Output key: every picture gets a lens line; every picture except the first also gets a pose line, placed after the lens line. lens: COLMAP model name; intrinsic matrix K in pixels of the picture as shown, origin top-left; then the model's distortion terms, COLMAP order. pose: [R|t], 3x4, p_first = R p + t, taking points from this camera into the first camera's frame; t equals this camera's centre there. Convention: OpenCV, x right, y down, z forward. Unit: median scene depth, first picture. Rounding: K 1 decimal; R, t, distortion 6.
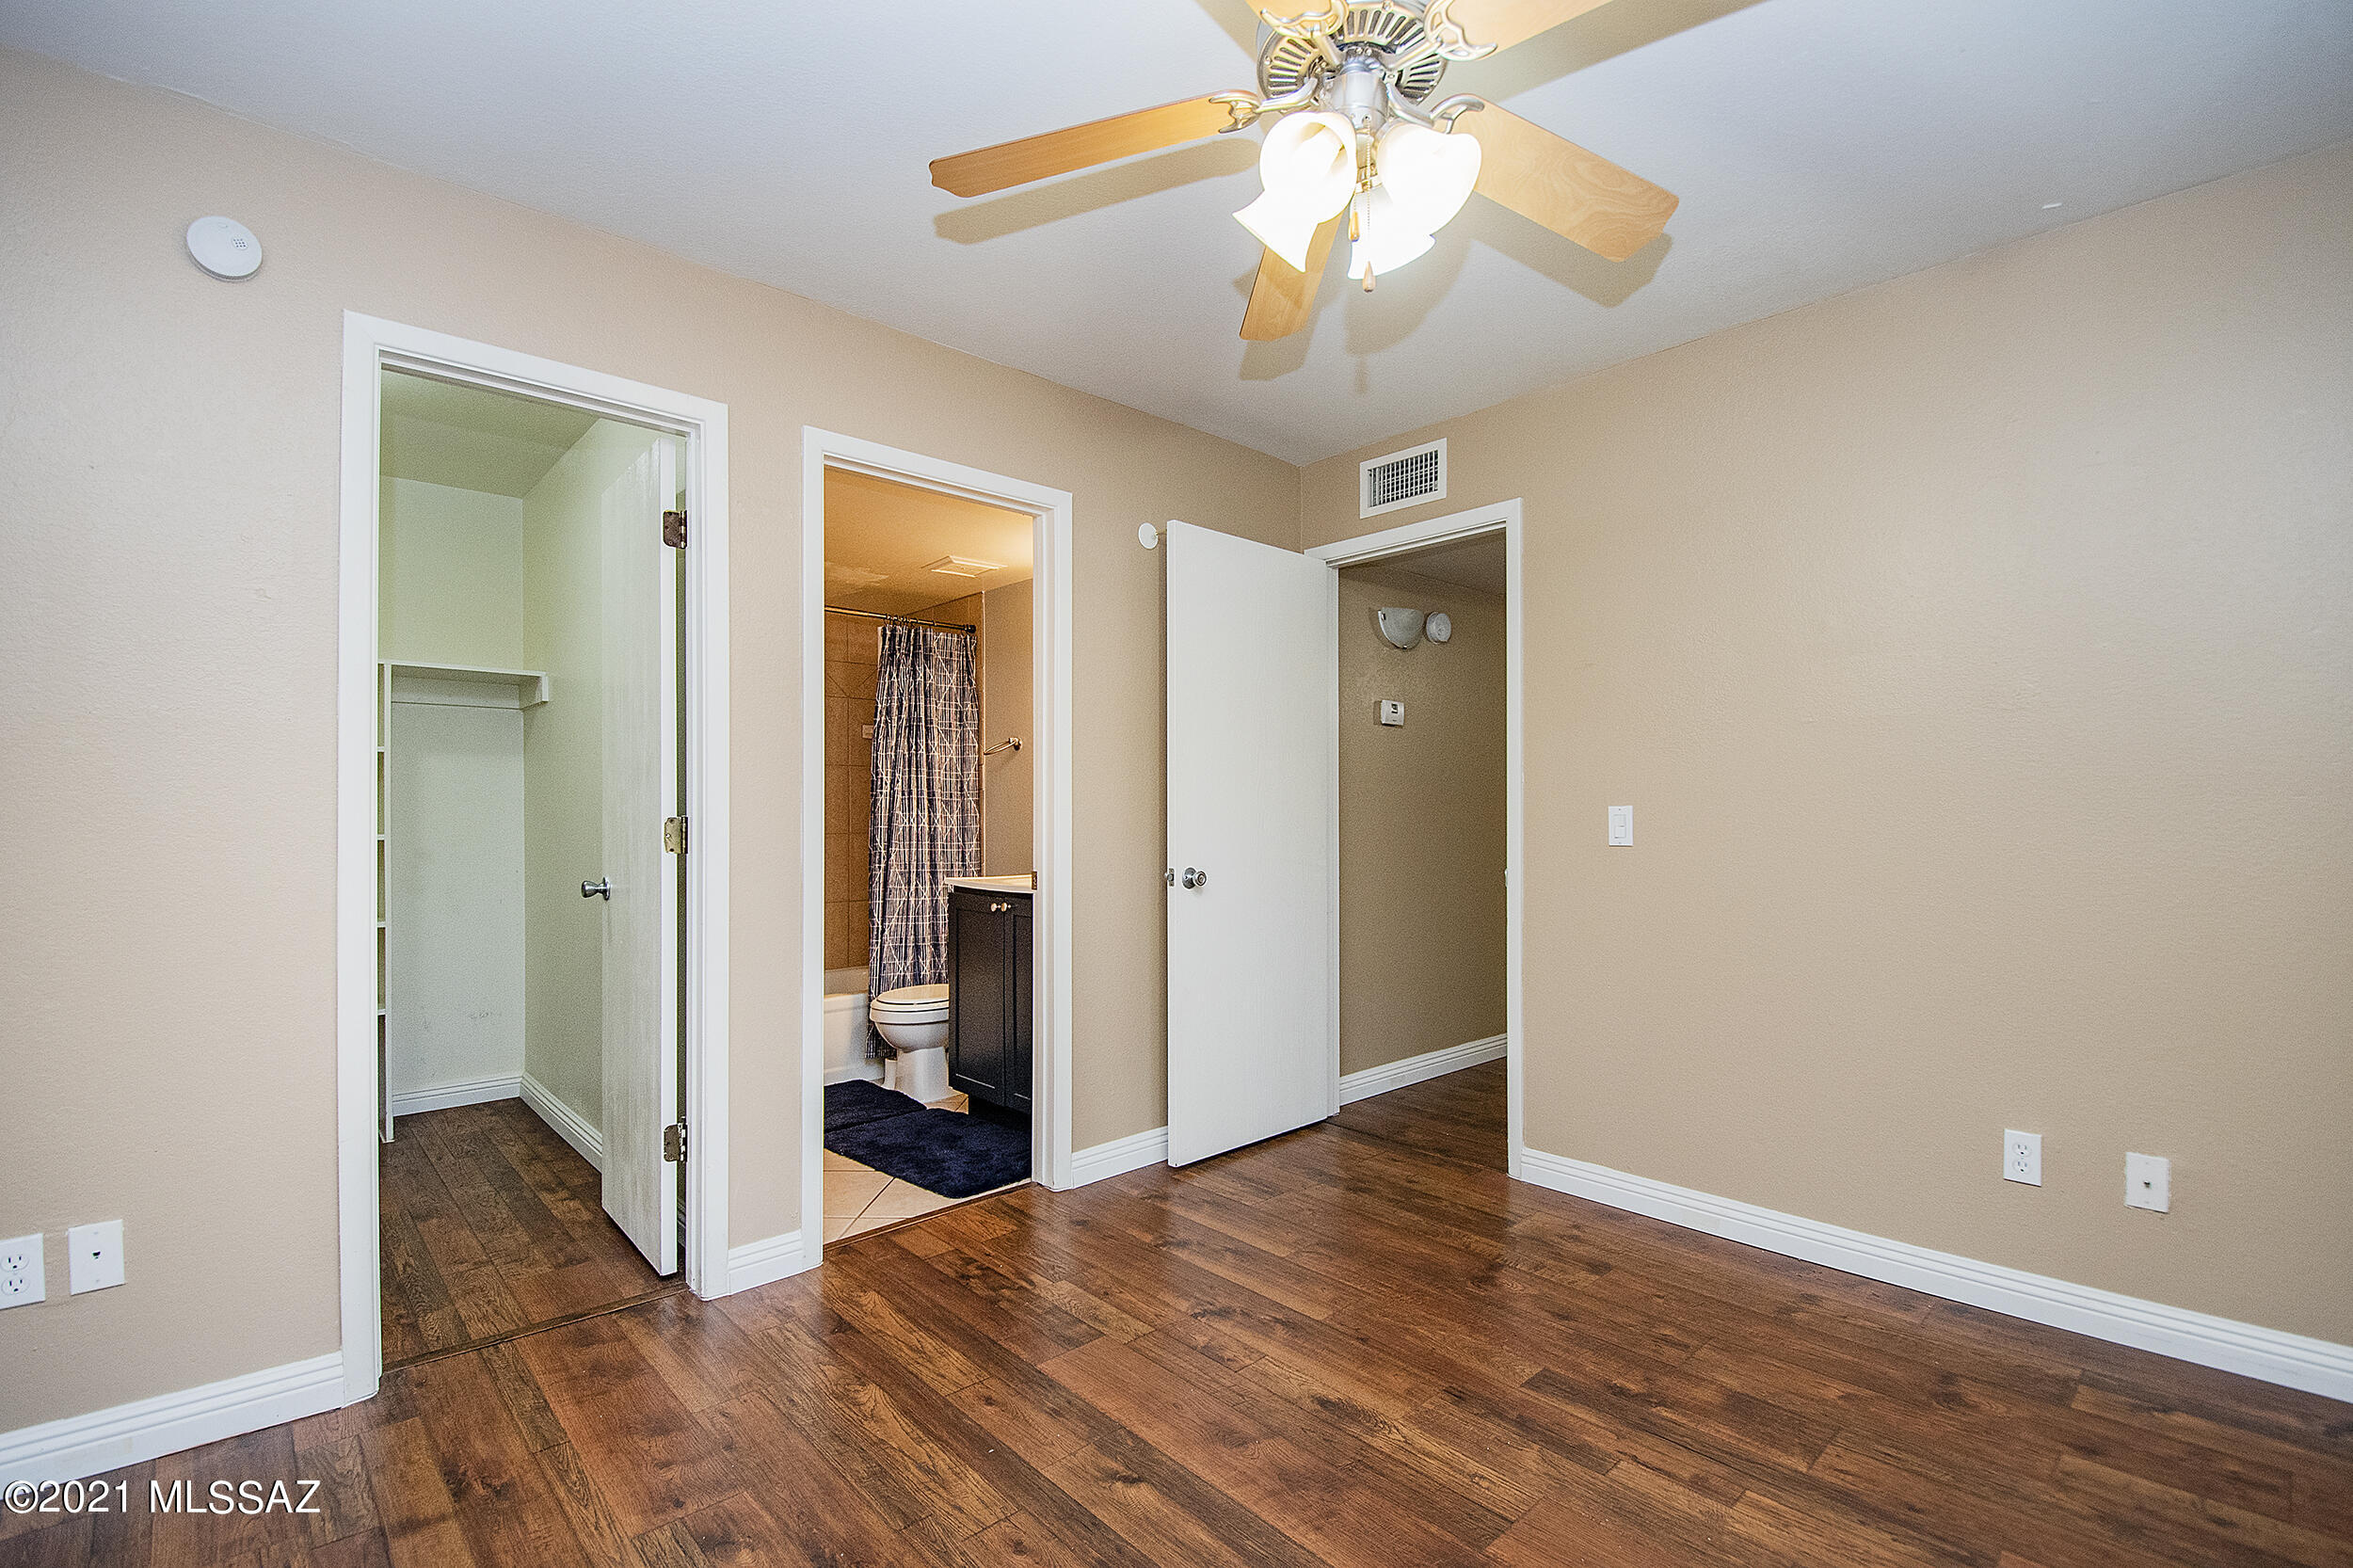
lens RADIAL K [[1059.1, 0, 1172.3], [0, 1059.1, 795.2], [0, 0, 1]] dist [-0.002232, -0.004599]
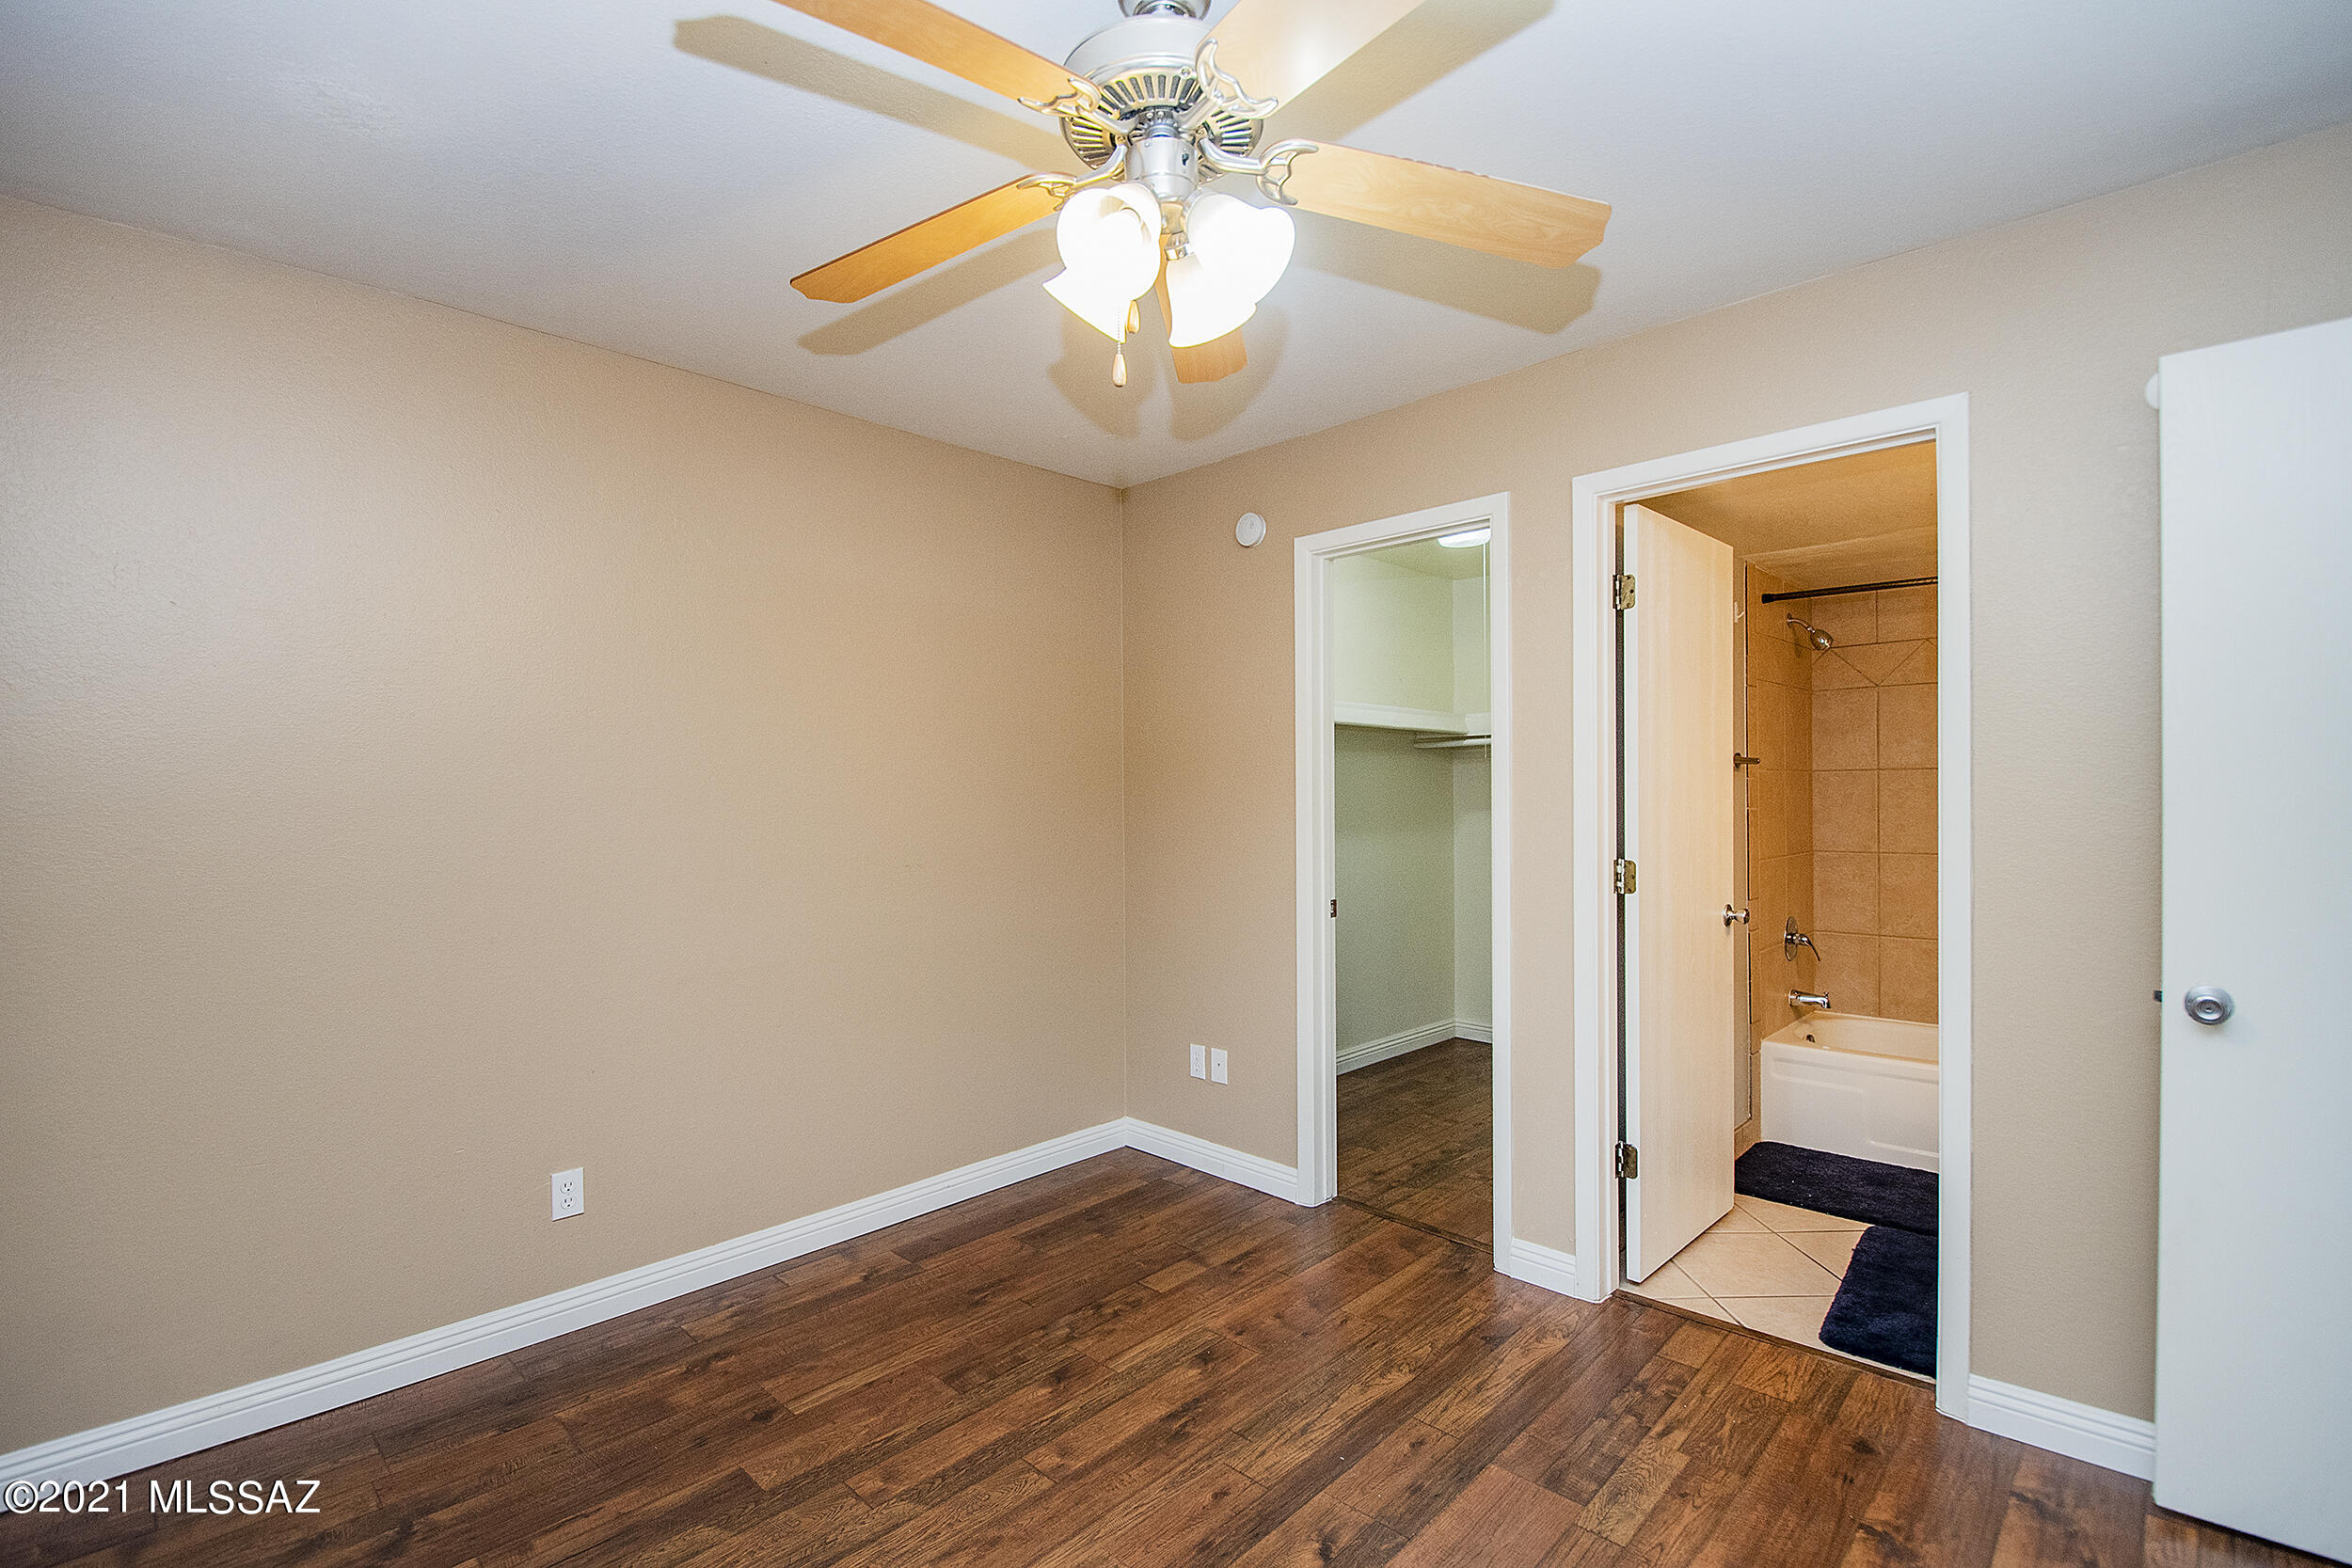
lens RADIAL K [[1058.5, 0, 1172.7], [0, 1058.5, 789.0], [0, 0, 1]] dist [-0.002232, -0.004599]
pose [[0.066795, 0.003226, -0.997762, 0.981254], [0.018424, 0.999820, 0.004467, -0.085642], [0.997597, -0.018681, 0.066723, 0.831975]]
